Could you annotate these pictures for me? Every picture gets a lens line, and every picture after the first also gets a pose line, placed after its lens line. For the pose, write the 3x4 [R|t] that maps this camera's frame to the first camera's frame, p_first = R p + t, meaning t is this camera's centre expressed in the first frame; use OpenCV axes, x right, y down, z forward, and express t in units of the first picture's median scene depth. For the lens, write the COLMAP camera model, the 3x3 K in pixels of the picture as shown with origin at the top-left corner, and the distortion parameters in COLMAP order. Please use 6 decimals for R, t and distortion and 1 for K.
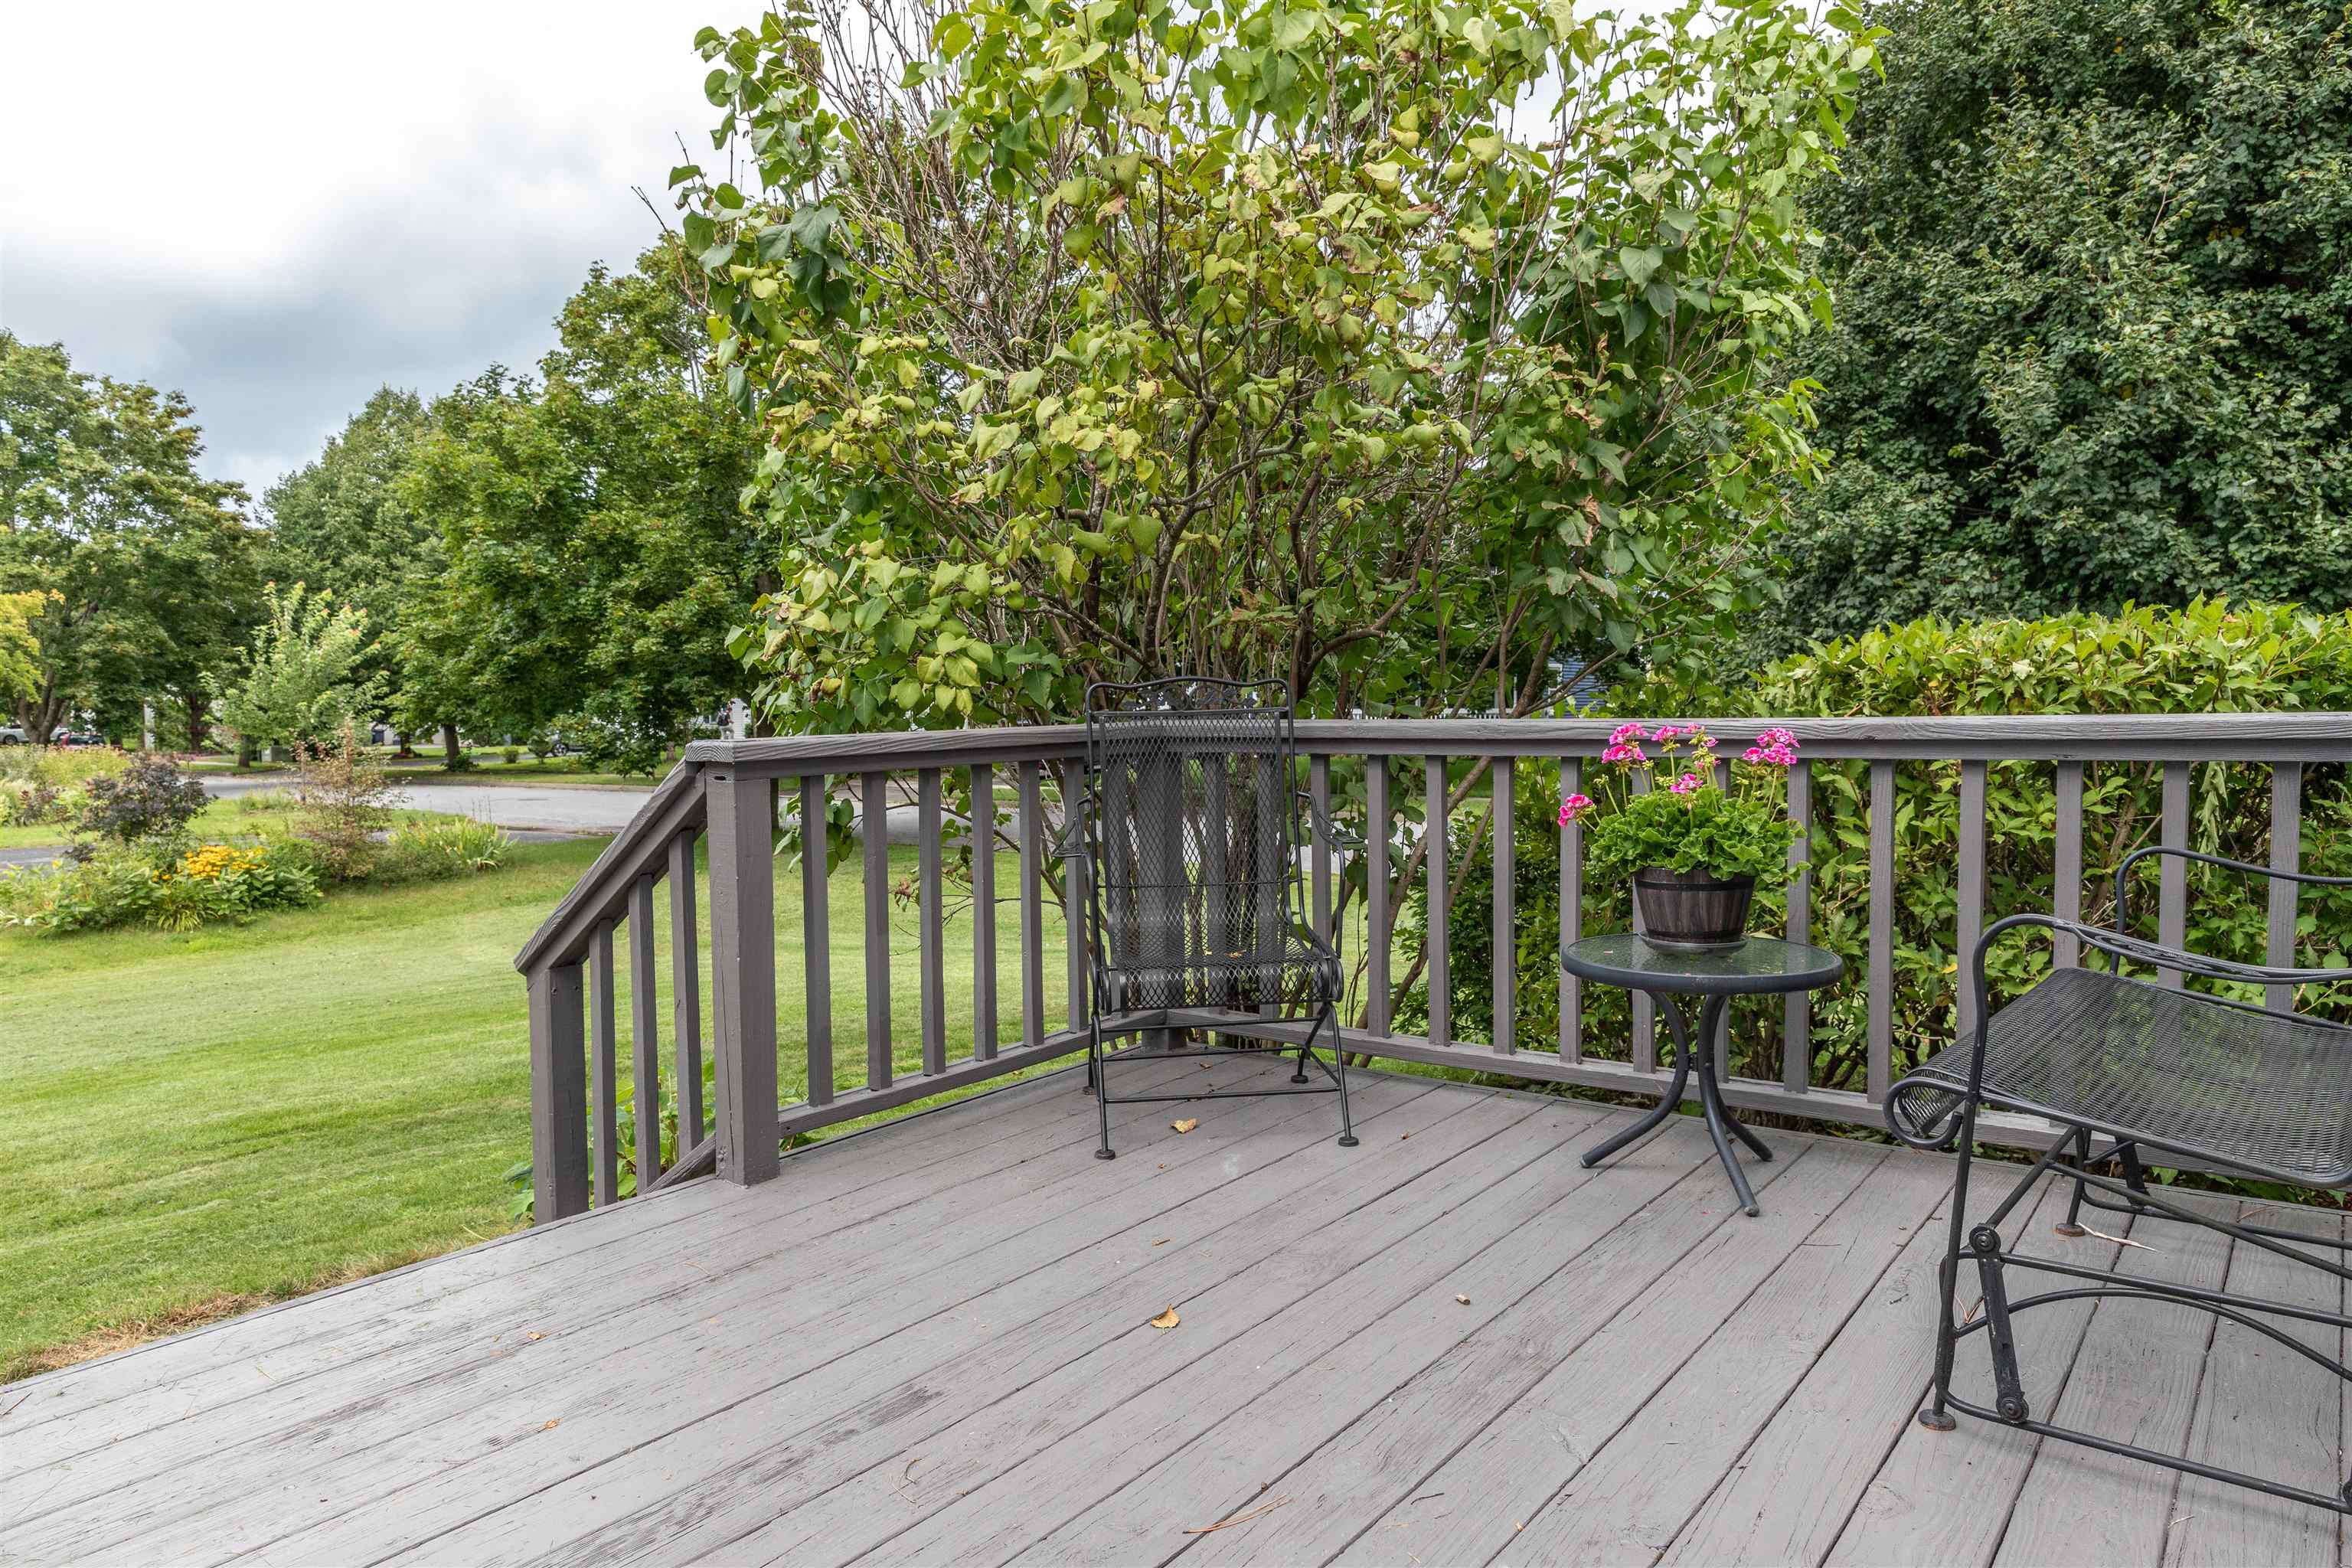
lens RADIAL K [[1567.2, 0, 1176.6], [0, 1567.2, 758.7], [0, 0, 1]] dist [0.017523, -0.000220]
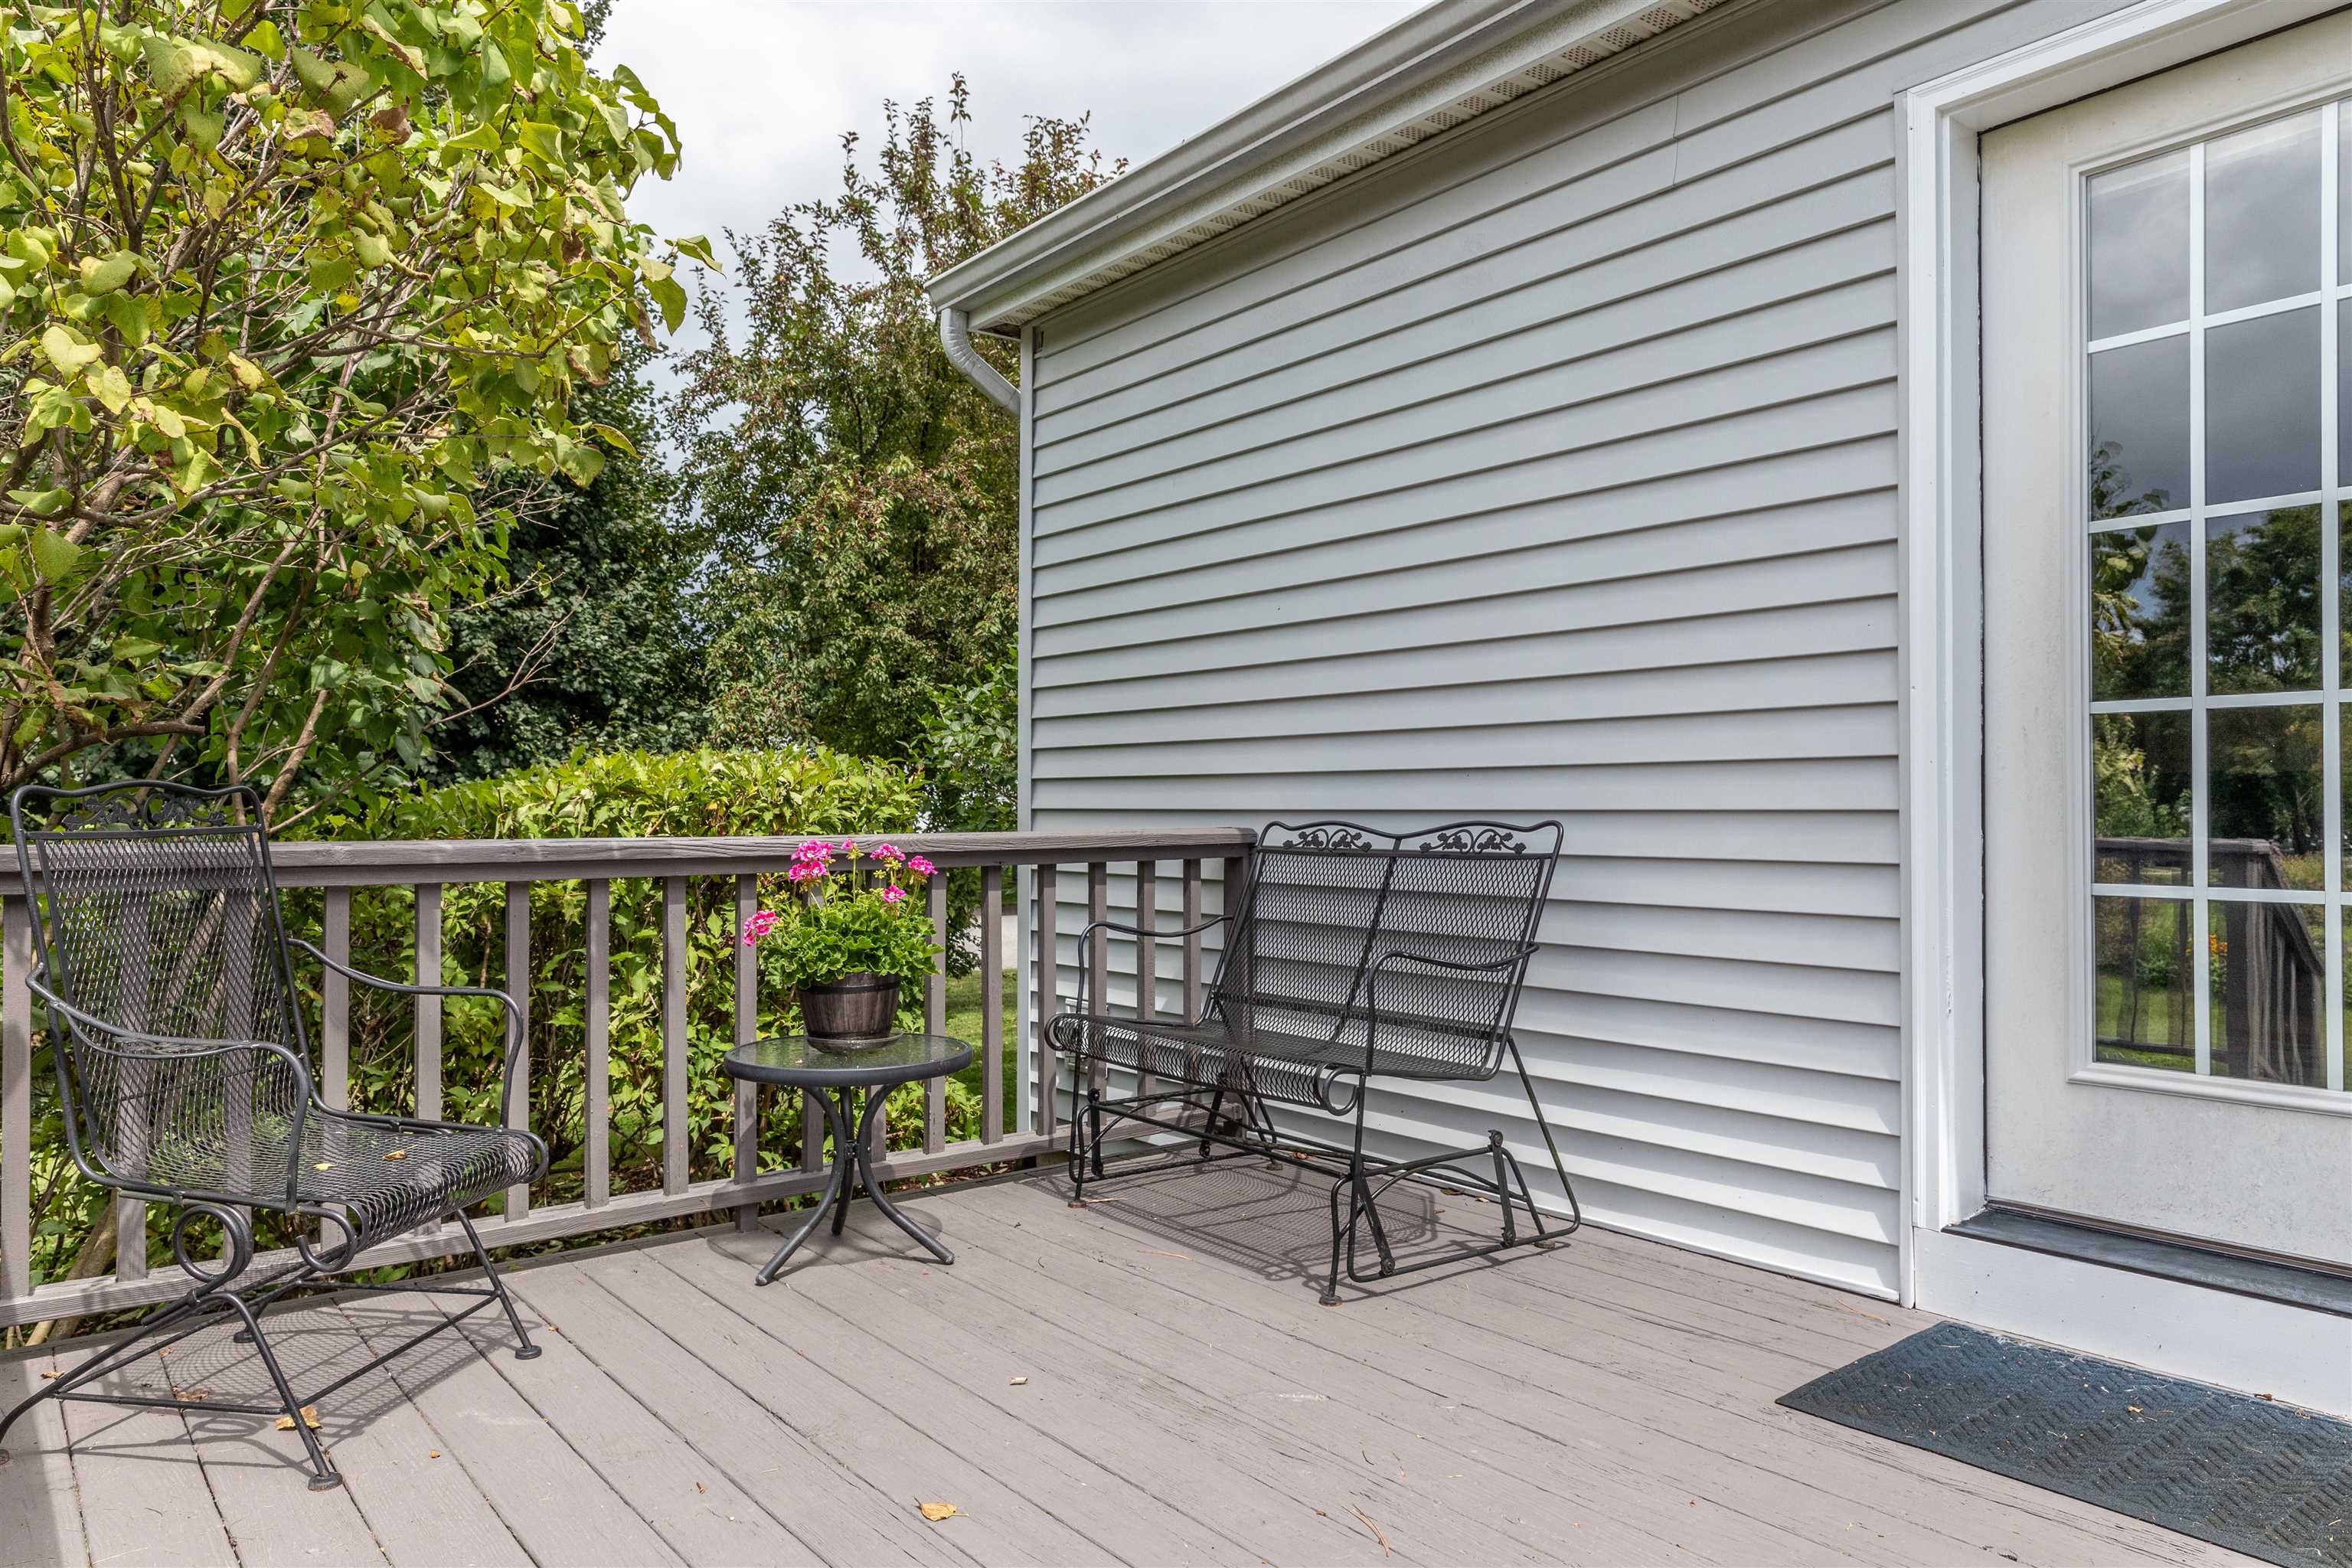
lens RADIAL K [[1567.2, 0, 1176.6], [0, 1567.2, 758.7], [0, 0, 1]] dist [0.017523, -0.000220]
pose [[0.268352, 0.045155, 0.962262, -0.636985], [0.031071, 0.997975, -0.055495, -0.012223], [-0.962820, 0.044791, 0.266405, 0.453529]]
